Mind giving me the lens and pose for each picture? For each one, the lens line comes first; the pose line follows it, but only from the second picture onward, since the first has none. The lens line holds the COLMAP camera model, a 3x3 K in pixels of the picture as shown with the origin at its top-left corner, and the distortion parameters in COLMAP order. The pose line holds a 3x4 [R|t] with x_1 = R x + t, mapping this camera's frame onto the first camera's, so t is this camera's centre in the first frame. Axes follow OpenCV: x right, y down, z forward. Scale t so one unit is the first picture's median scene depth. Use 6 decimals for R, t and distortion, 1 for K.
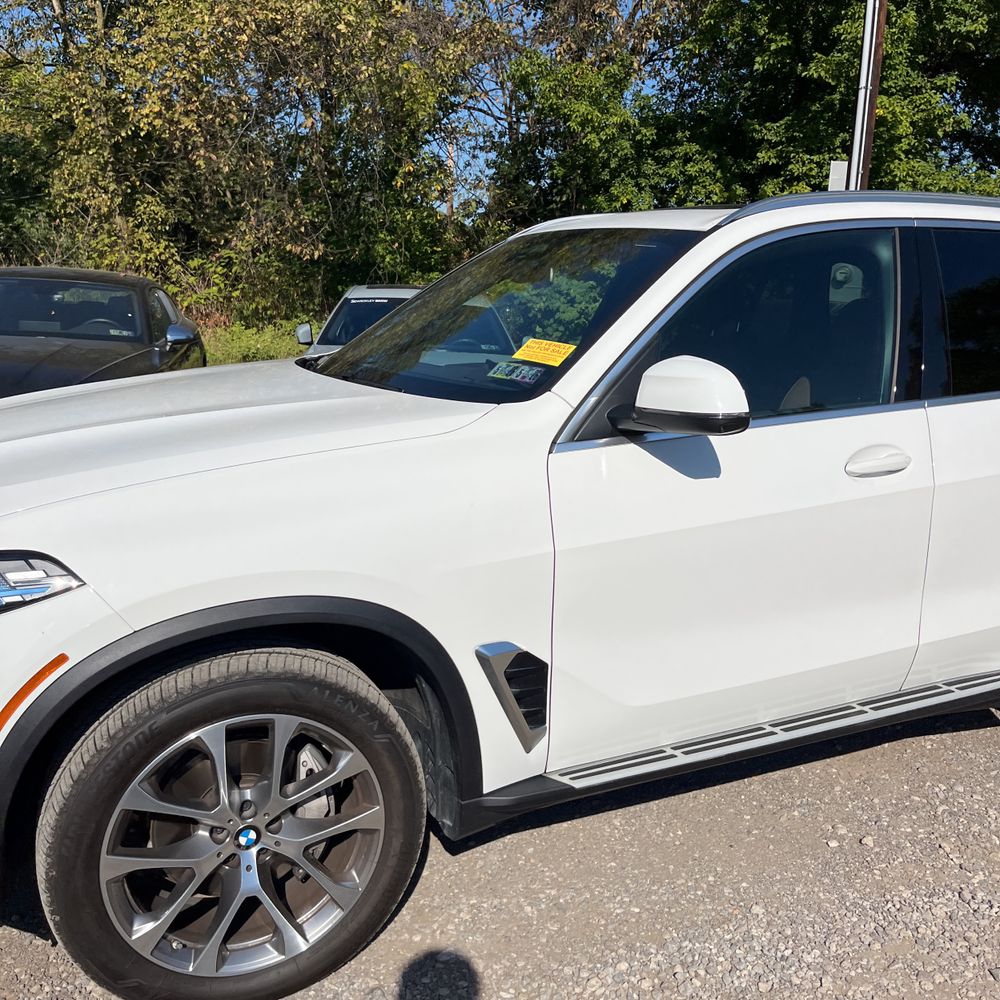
lens RADIAL K [[999.8, 0, 500.0], [0, 999.8, 500.0], [0, 0, 1]] dist [0.018402, -0.005683]
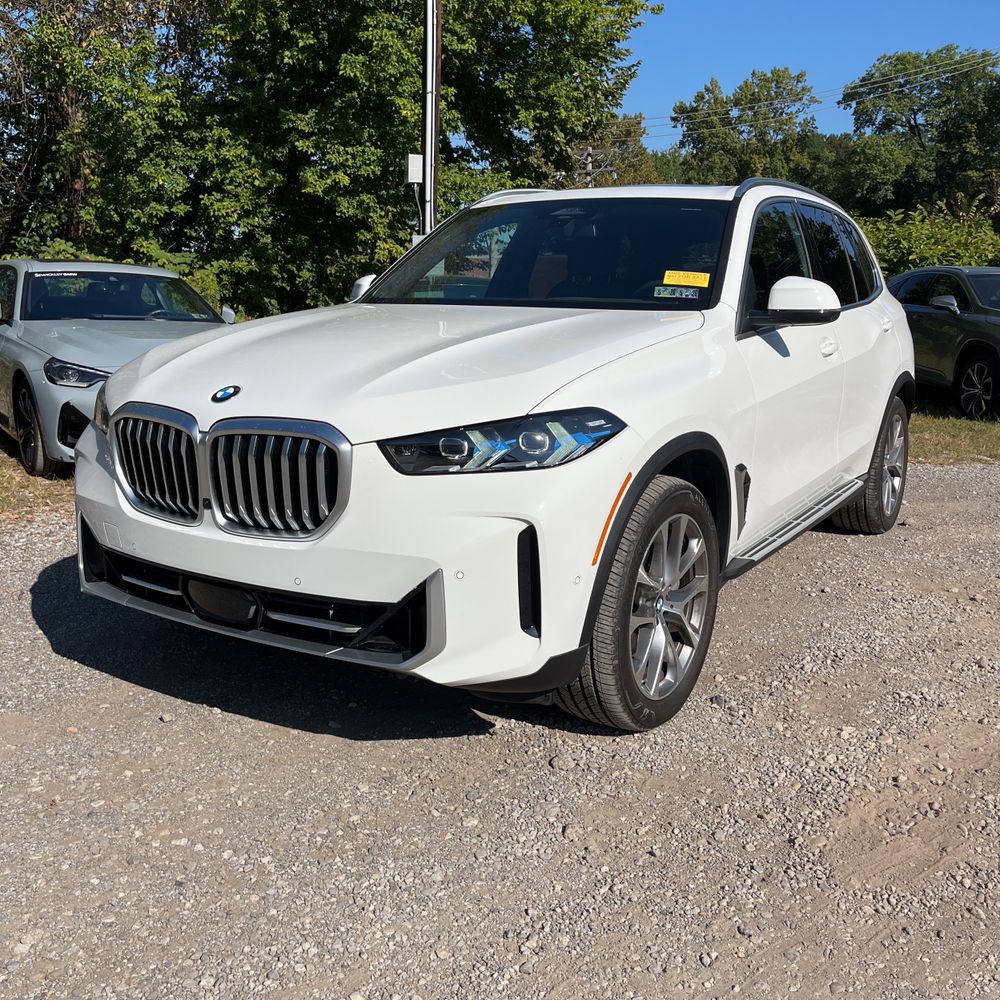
lens RADIAL K [[999.8, 0, 500.0], [0, 999.8, 500.0], [0, 0, 1]] dist [0.018402, -0.005683]
pose [[0.849794, -0.123067, 0.512546, -1.127679], [0.117942, 0.992103, 0.042667, 0.091080], [-0.513750, 0.024192, 0.857599, -0.129783]]
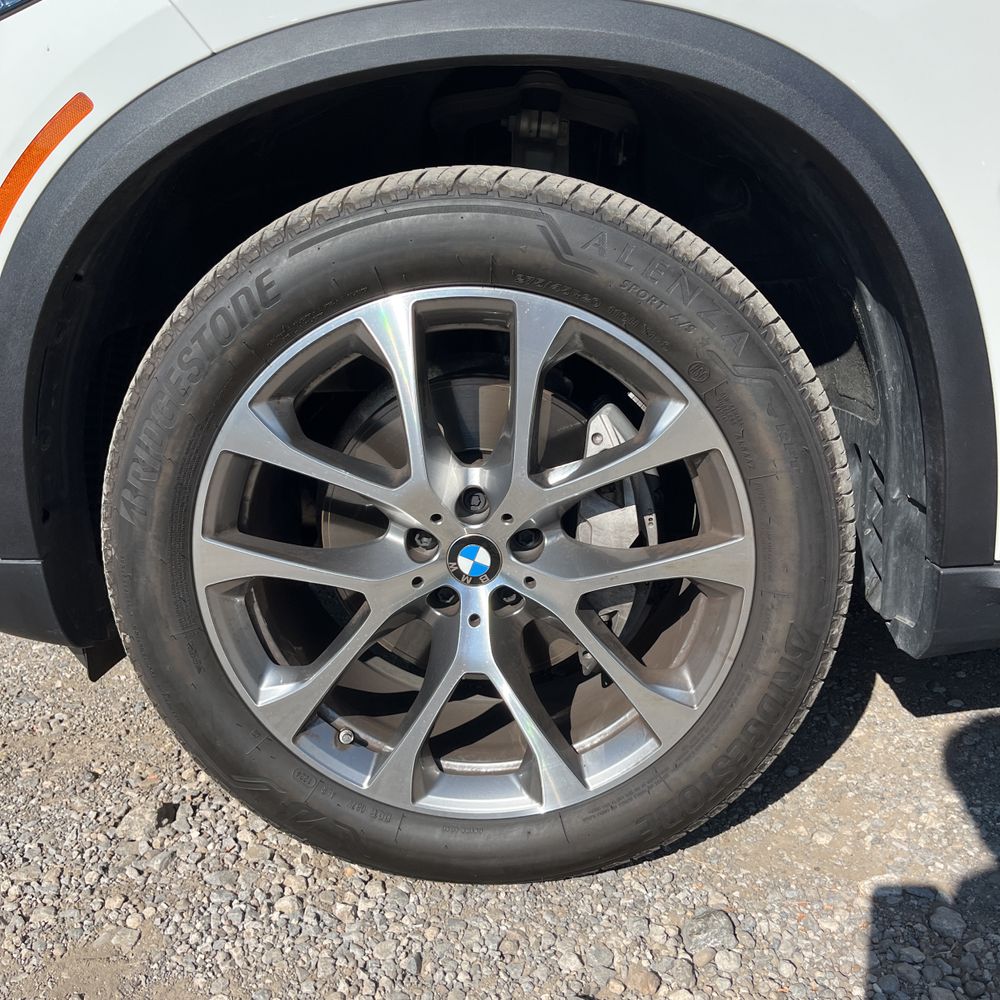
lens RADIAL K [[999.8, 0, 500.0], [0, 999.8, 500.0], [0, 0, 1]] dist [0.018402, -0.005683]
pose [[0.888056, 0.077250, -0.453199, -0.012591], [-0.037906, 0.994729, 0.095277, 0.244993], [0.458170, -0.067432, 0.886303, 0.532960]]
